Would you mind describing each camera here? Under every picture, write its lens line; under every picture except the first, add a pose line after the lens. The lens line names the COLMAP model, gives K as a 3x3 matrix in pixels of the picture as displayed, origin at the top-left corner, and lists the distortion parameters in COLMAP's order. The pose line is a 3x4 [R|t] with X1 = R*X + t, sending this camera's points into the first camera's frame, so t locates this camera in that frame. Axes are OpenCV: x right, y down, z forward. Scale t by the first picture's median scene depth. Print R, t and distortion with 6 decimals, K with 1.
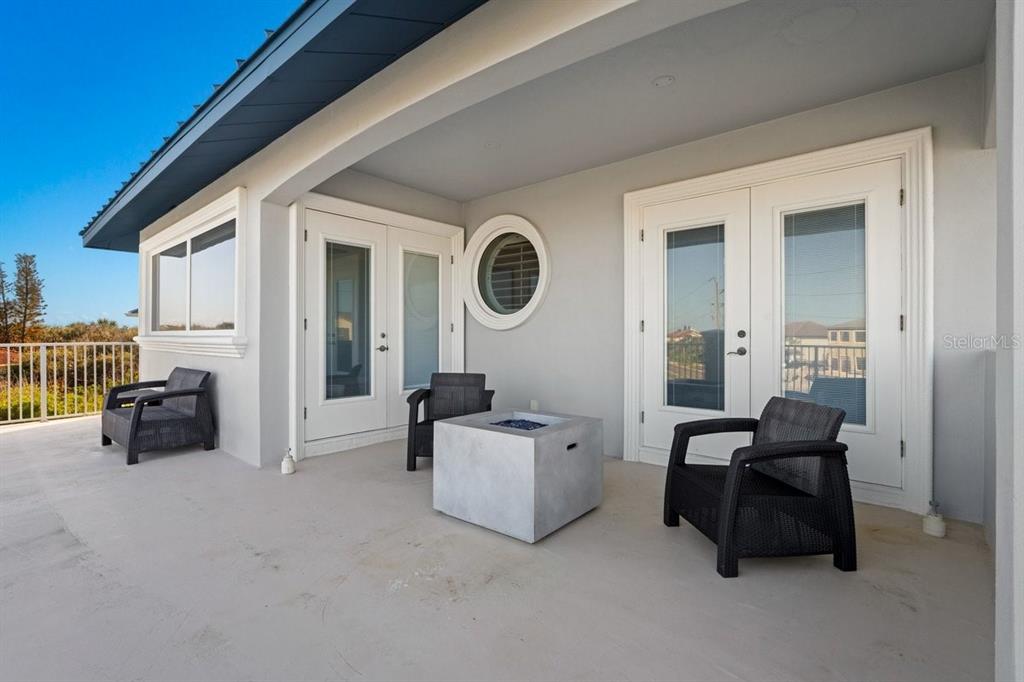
lens RADIAL K [[468.4, 0, 513.4], [0, 468.4, 334.3], [0, 0, 1]] dist [0.000344, 0.000218]
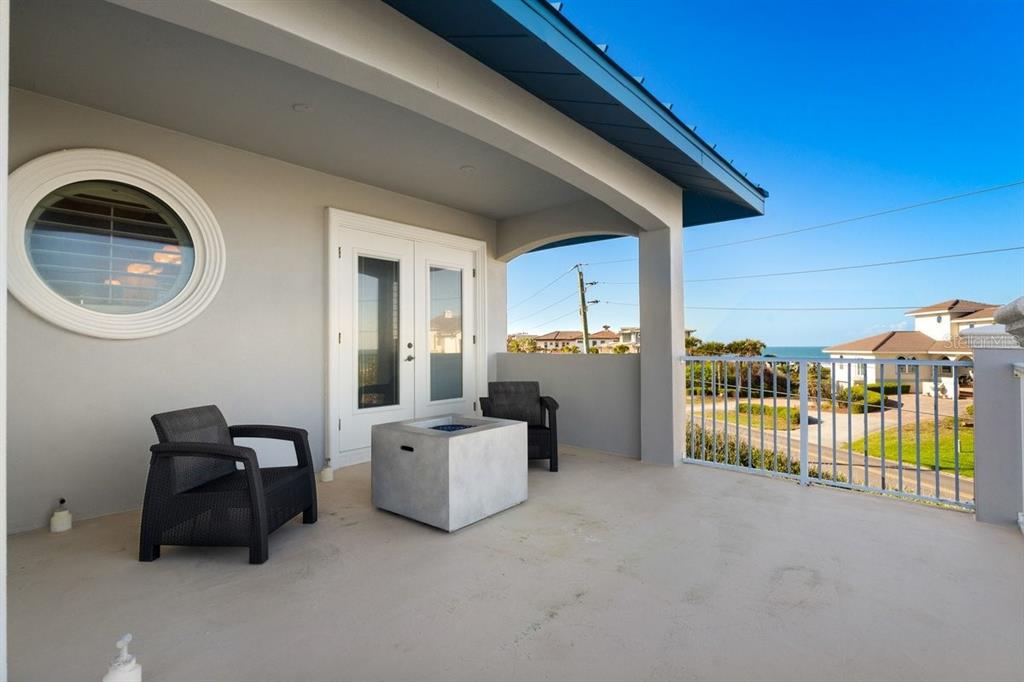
lens RADIAL K [[468.4, 0, 513.4], [0, 468.4, 334.3], [0, 0, 1]] dist [0.000344, 0.000218]
pose [[0.018268, 0.024628, 0.999530, -1.081163], [0.002965, 0.999691, -0.024686, 0.001182], [-0.999829, 0.003415, 0.018189, 0.827418]]
